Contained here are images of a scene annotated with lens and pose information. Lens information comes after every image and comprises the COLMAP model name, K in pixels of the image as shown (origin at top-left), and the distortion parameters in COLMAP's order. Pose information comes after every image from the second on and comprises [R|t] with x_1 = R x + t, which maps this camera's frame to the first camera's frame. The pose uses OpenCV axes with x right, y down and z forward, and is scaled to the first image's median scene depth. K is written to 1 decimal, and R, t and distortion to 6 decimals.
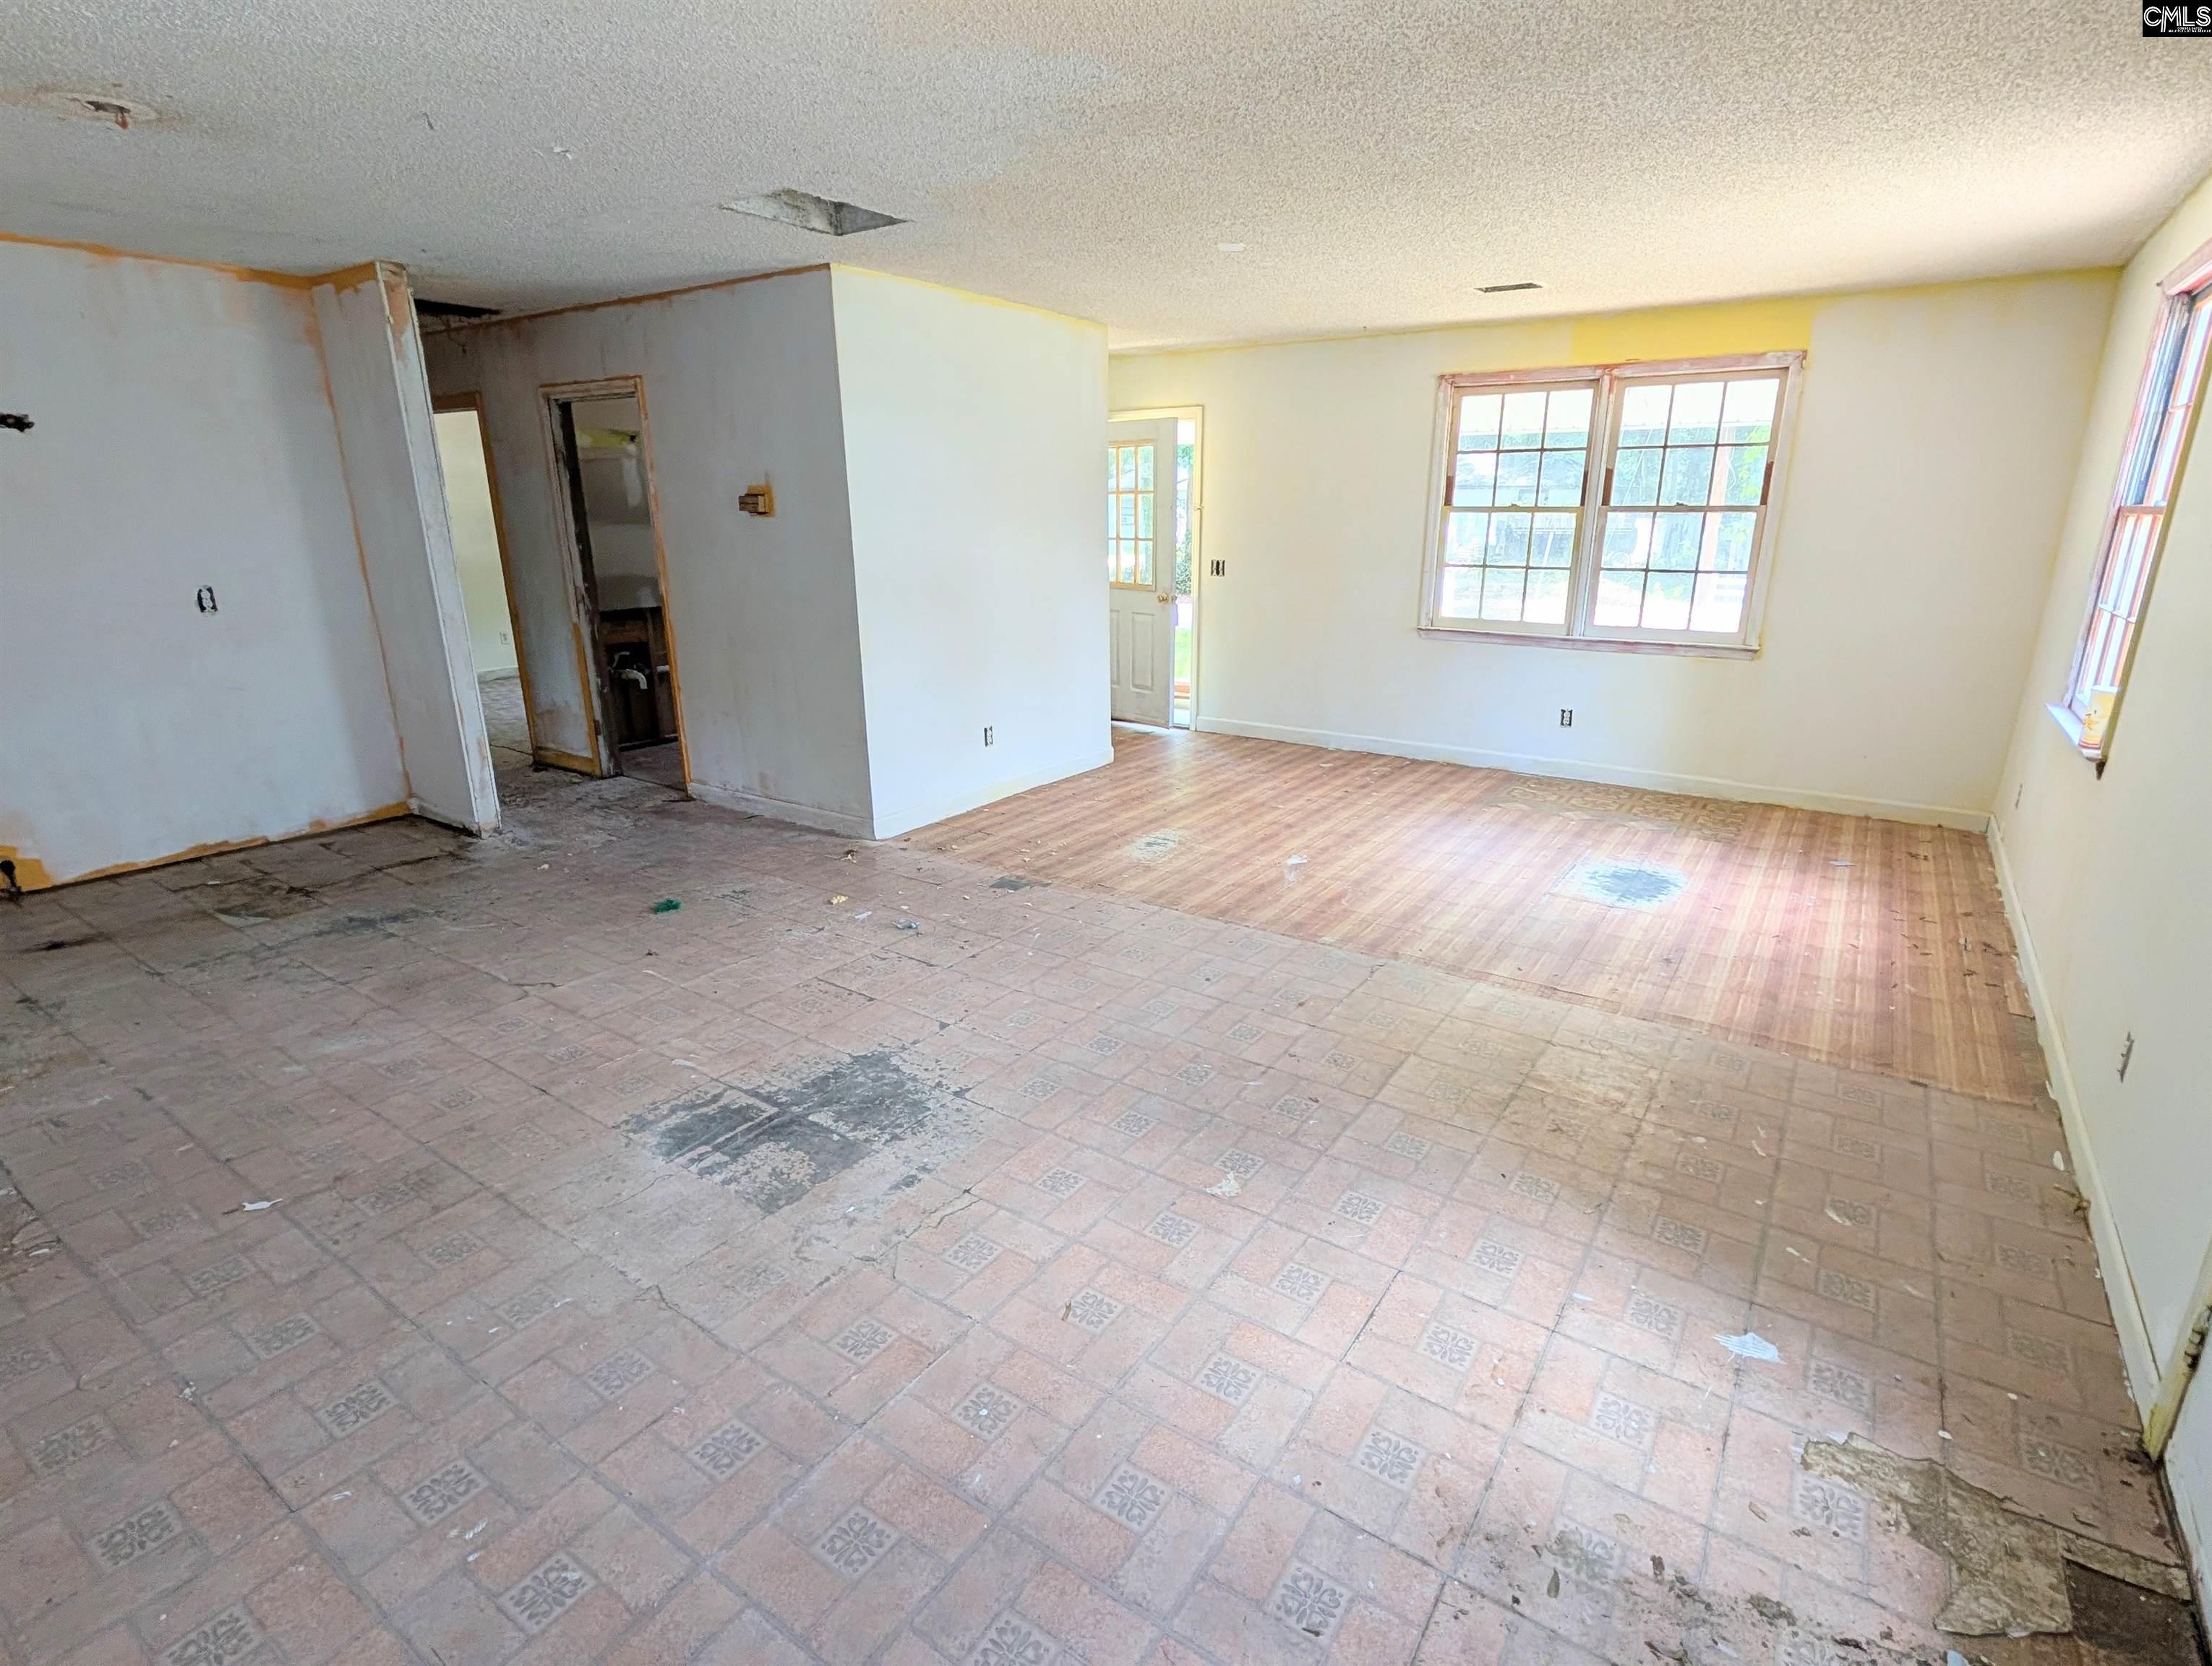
lens RADIAL K [[1083.8, 0, 1106.0], [0, 1083.8, 833.0], [0, 0, 1]] dist [-0.000309, 0.000006]
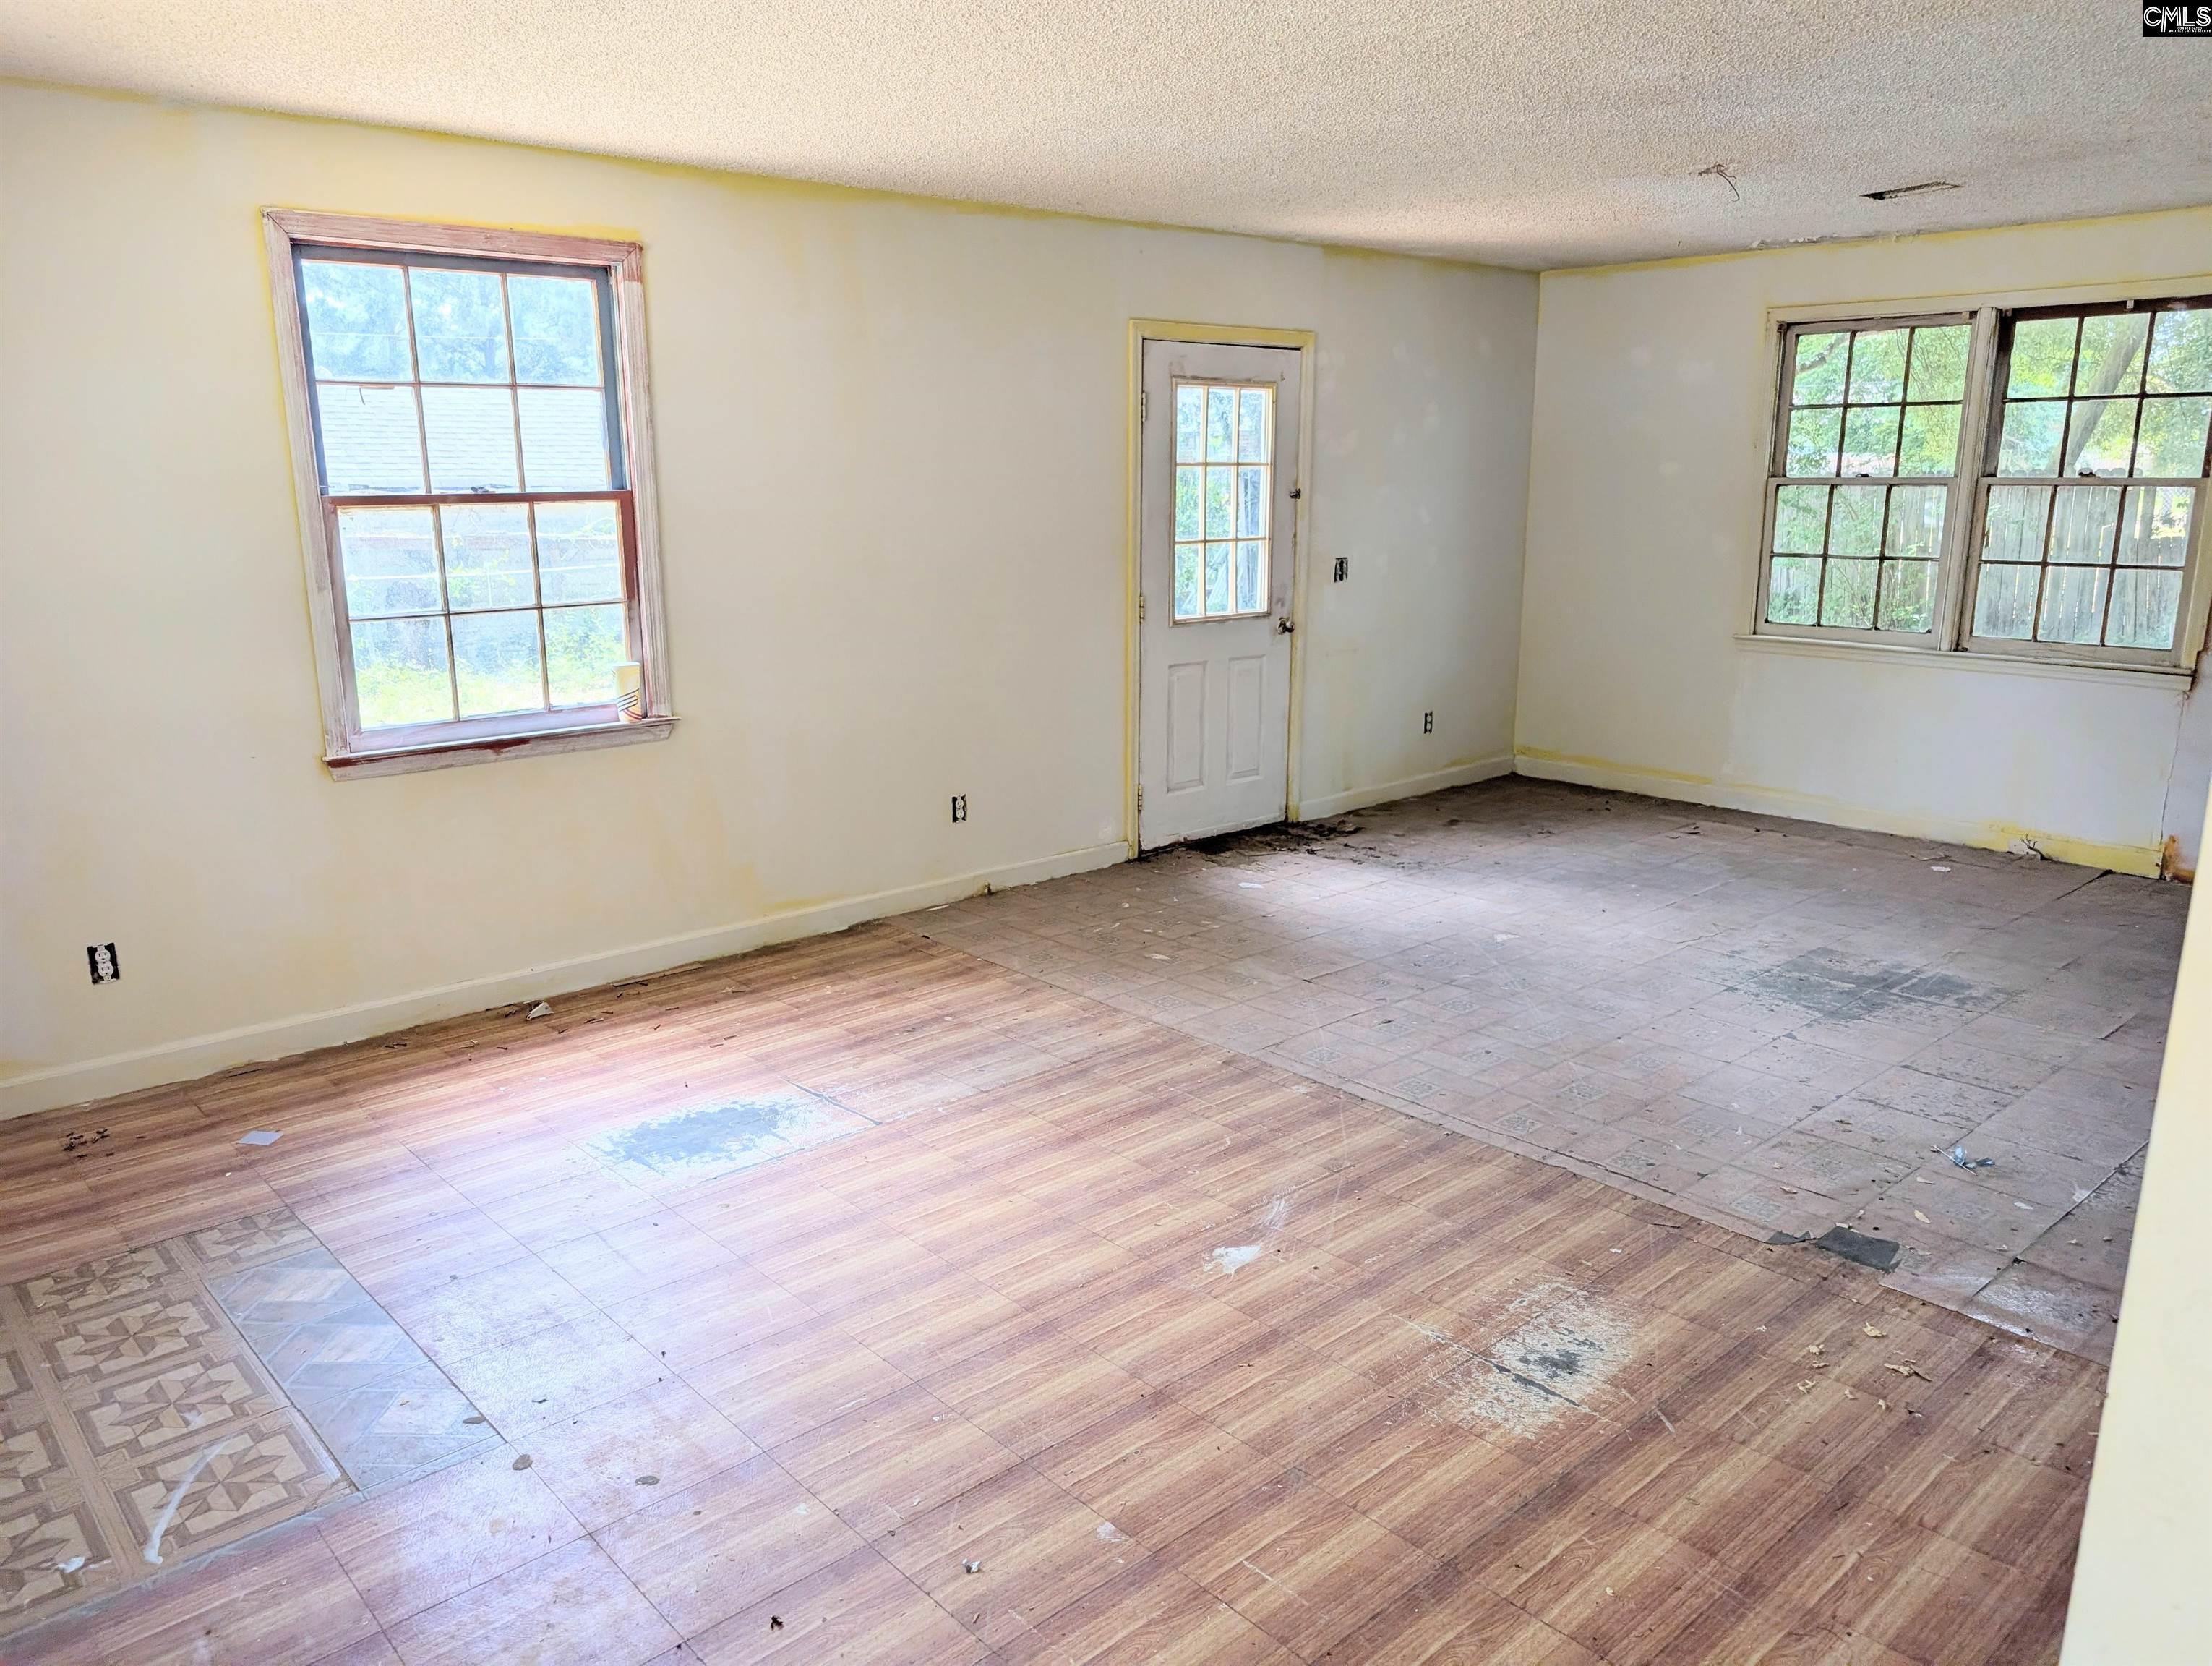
lens RADIAL K [[1588.4, 0, 1106.0], [0, 1588.4, 833.0], [0, 0, 1]] dist [0.001503, 0.001346]
pose [[-0.974803, -0.044500, 0.218585, 0.101840], [0.070941, 0.867183, 0.492911, -0.529596], [-0.211488, 0.495997, -0.842175, 1.690155]]
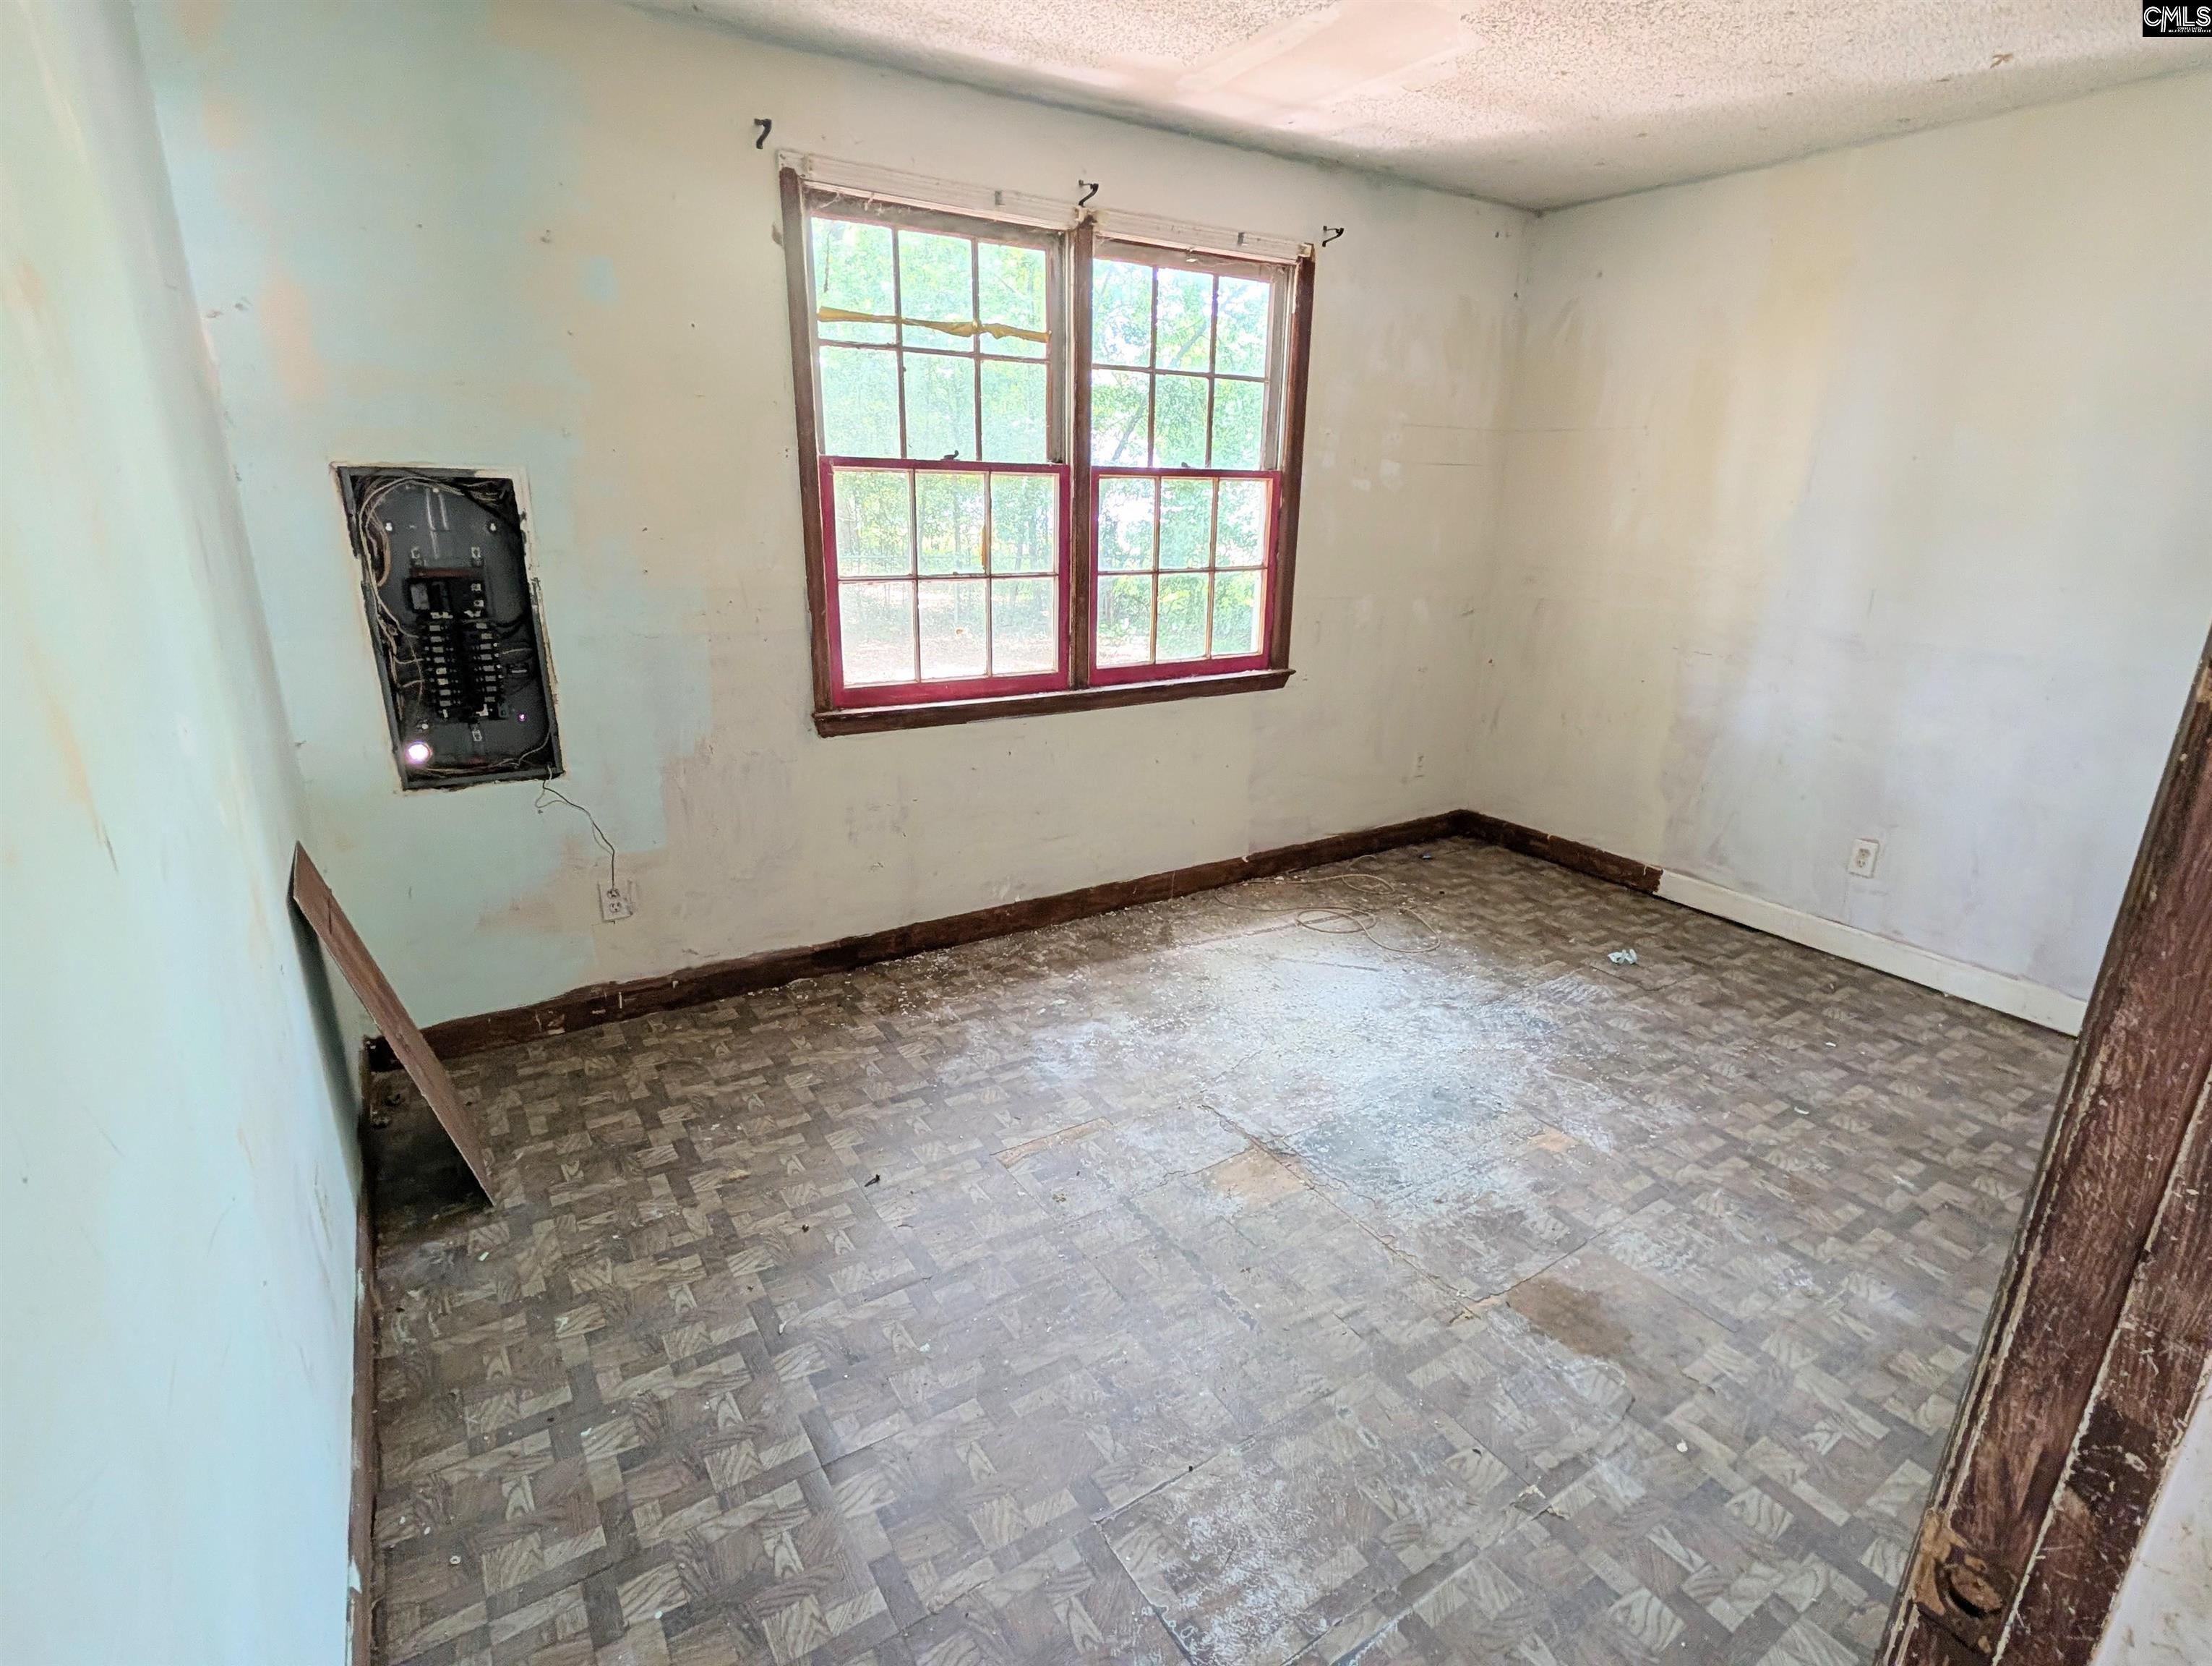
lens RADIAL K [[1083.8, 0, 1106.0], [0, 1083.8, 833.0], [0, 0, 1]] dist [-0.000309, 0.000006]
pose [[0.381148, -0.275278, 0.882580, -0.087330], [0.253066, 0.949247, 0.186784, -0.187334], [-0.889204, 0.152159, 0.431467, 0.657515]]
